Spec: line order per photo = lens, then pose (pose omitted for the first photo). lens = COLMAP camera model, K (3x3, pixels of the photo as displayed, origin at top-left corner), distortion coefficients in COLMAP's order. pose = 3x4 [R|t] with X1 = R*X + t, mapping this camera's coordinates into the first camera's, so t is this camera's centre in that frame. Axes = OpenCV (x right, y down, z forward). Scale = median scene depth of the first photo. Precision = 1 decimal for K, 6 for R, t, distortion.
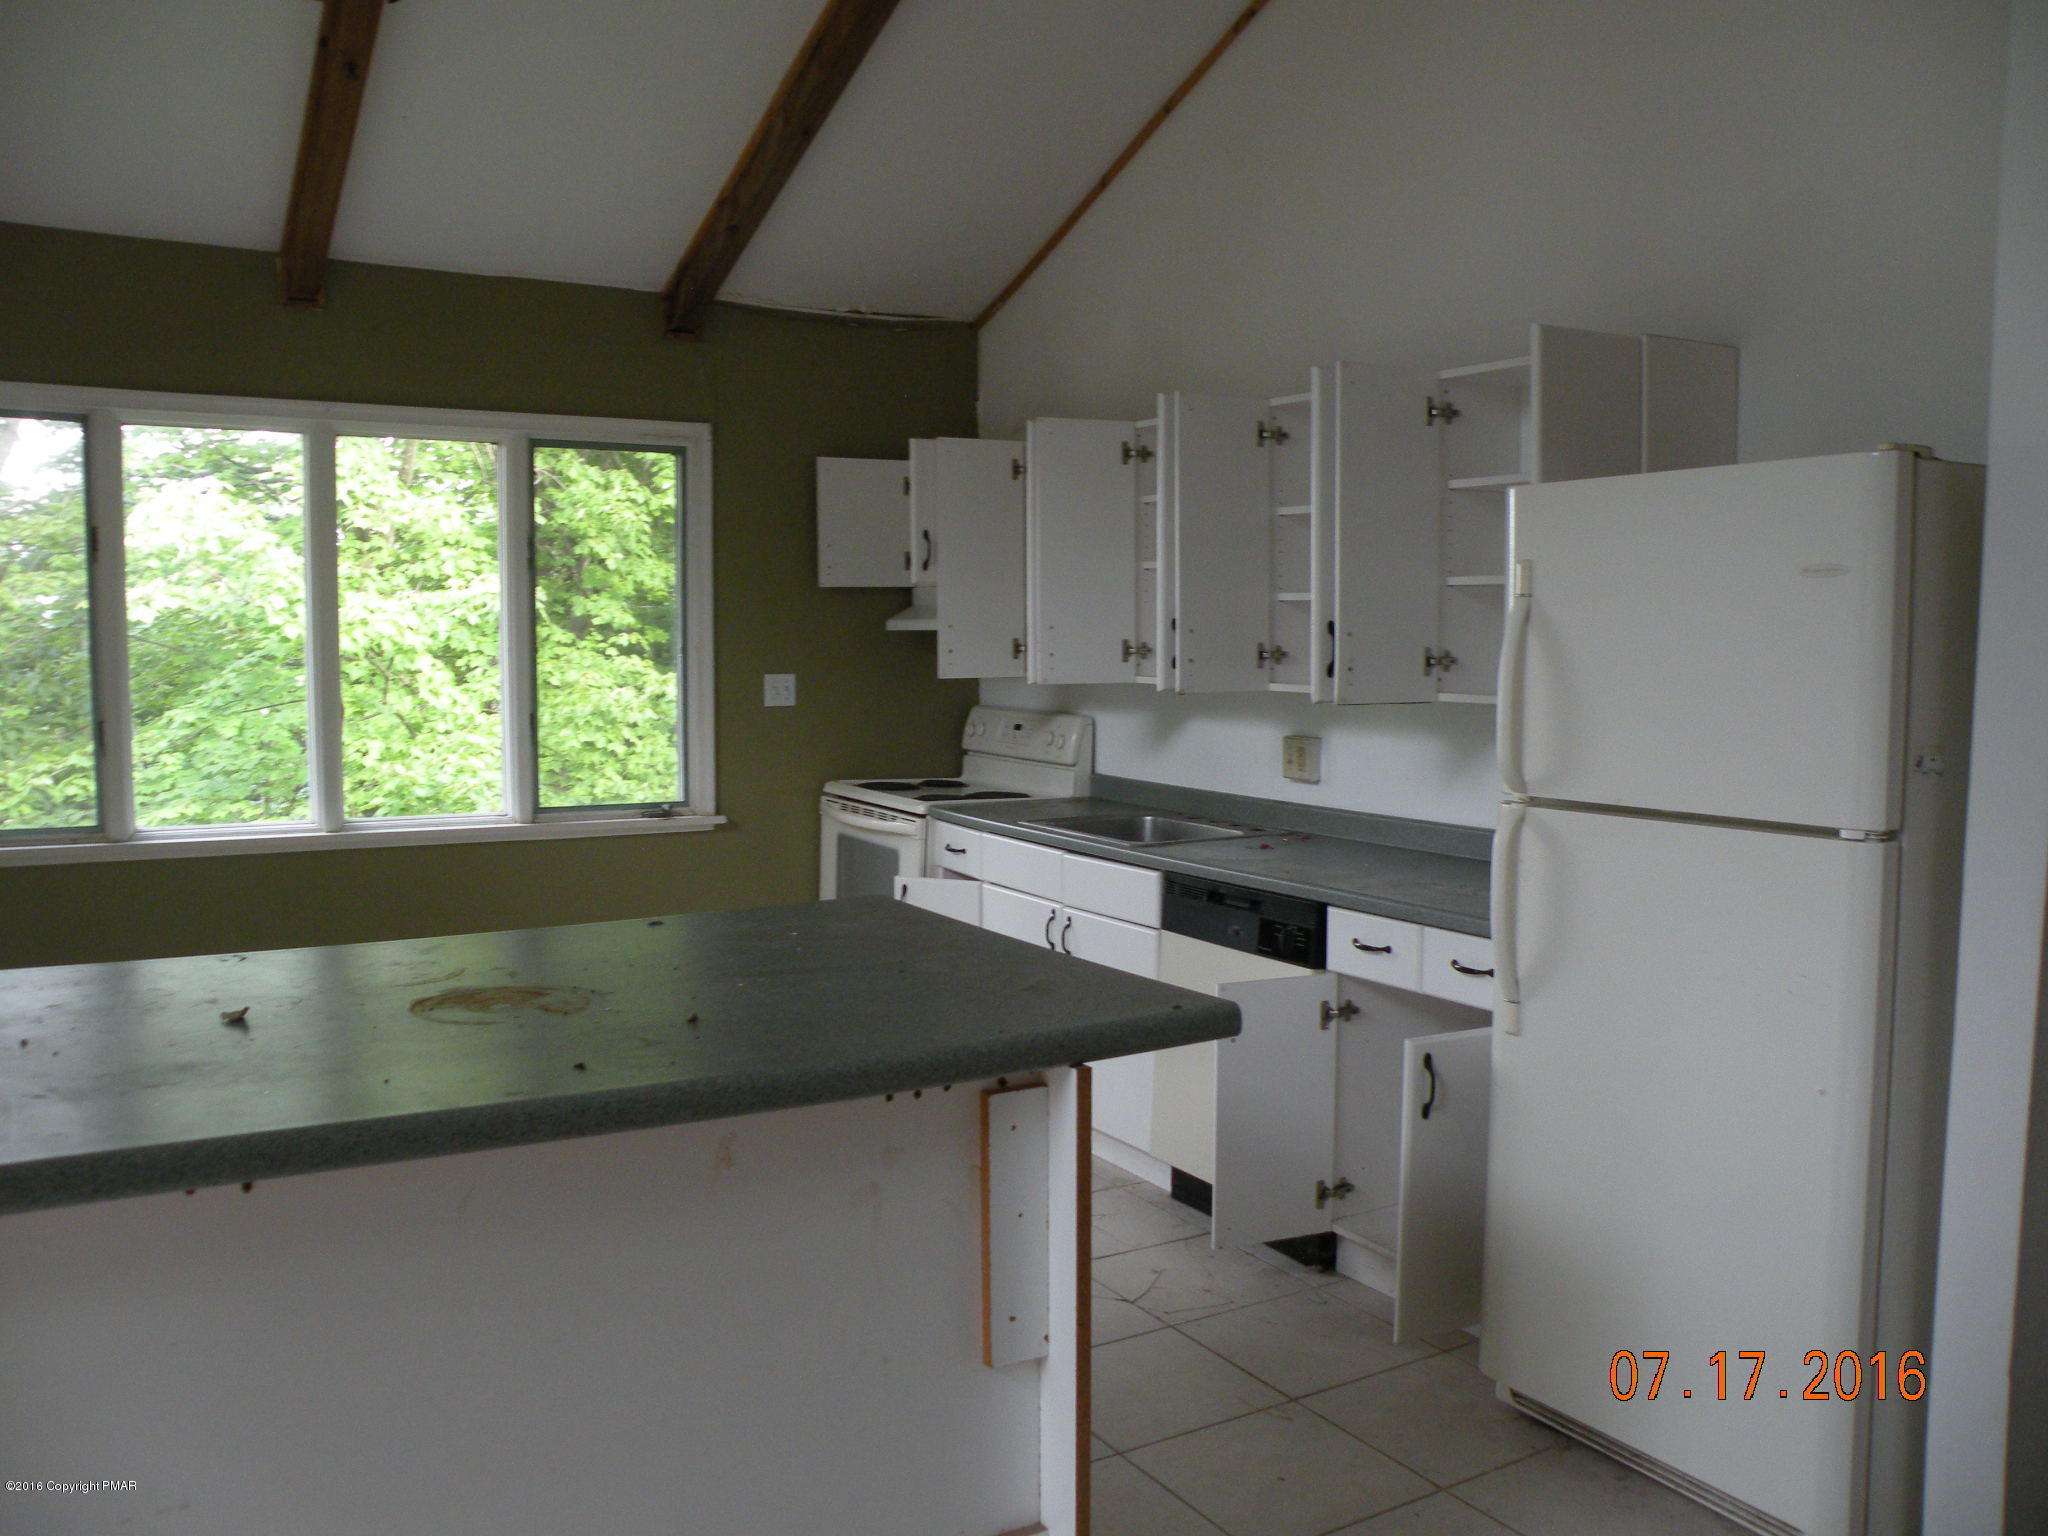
lens RADIAL K [[1685.2, 0, 1024.0], [0, 1685.2, 768.0], [0, 0, 1]] dist [-0.151872, 0.174761]
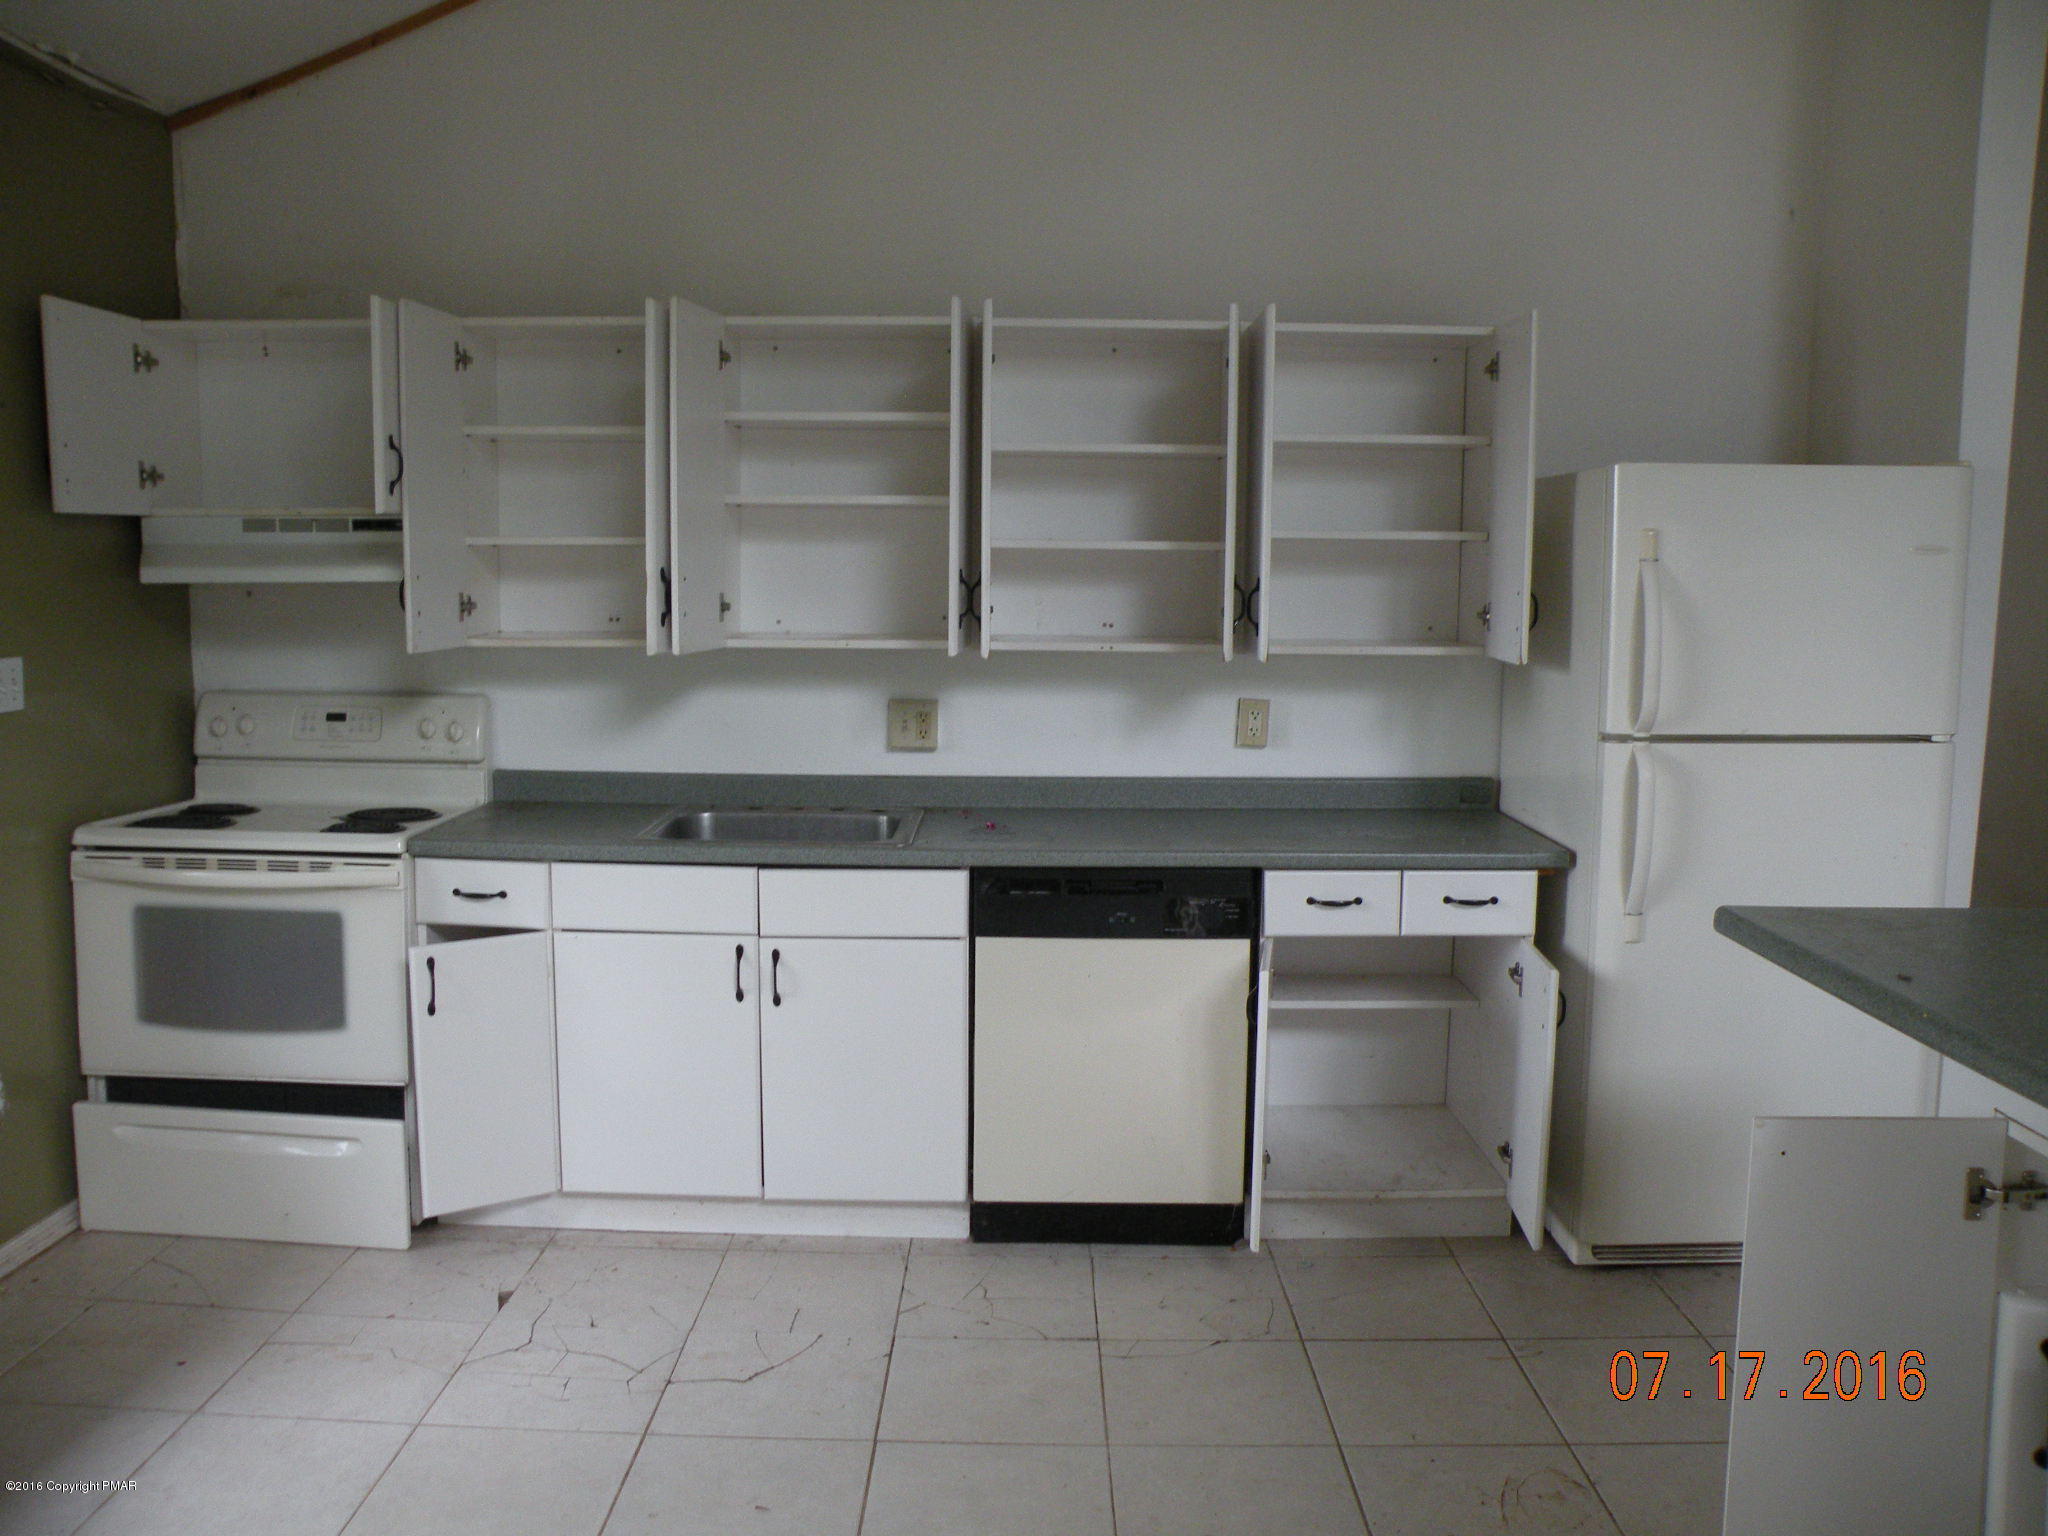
lens RADIAL K [[1685.2, 0, 1024.0], [0, 1685.2, 768.0], [0, 0, 1]] dist [-0.151872, 0.174761]
pose [[0.513311, -0.098800, 0.852497, -0.568544], [0.063952, 0.994993, 0.076808, -0.047878], [-0.855817, 0.015093, 0.517059, 0.491281]]
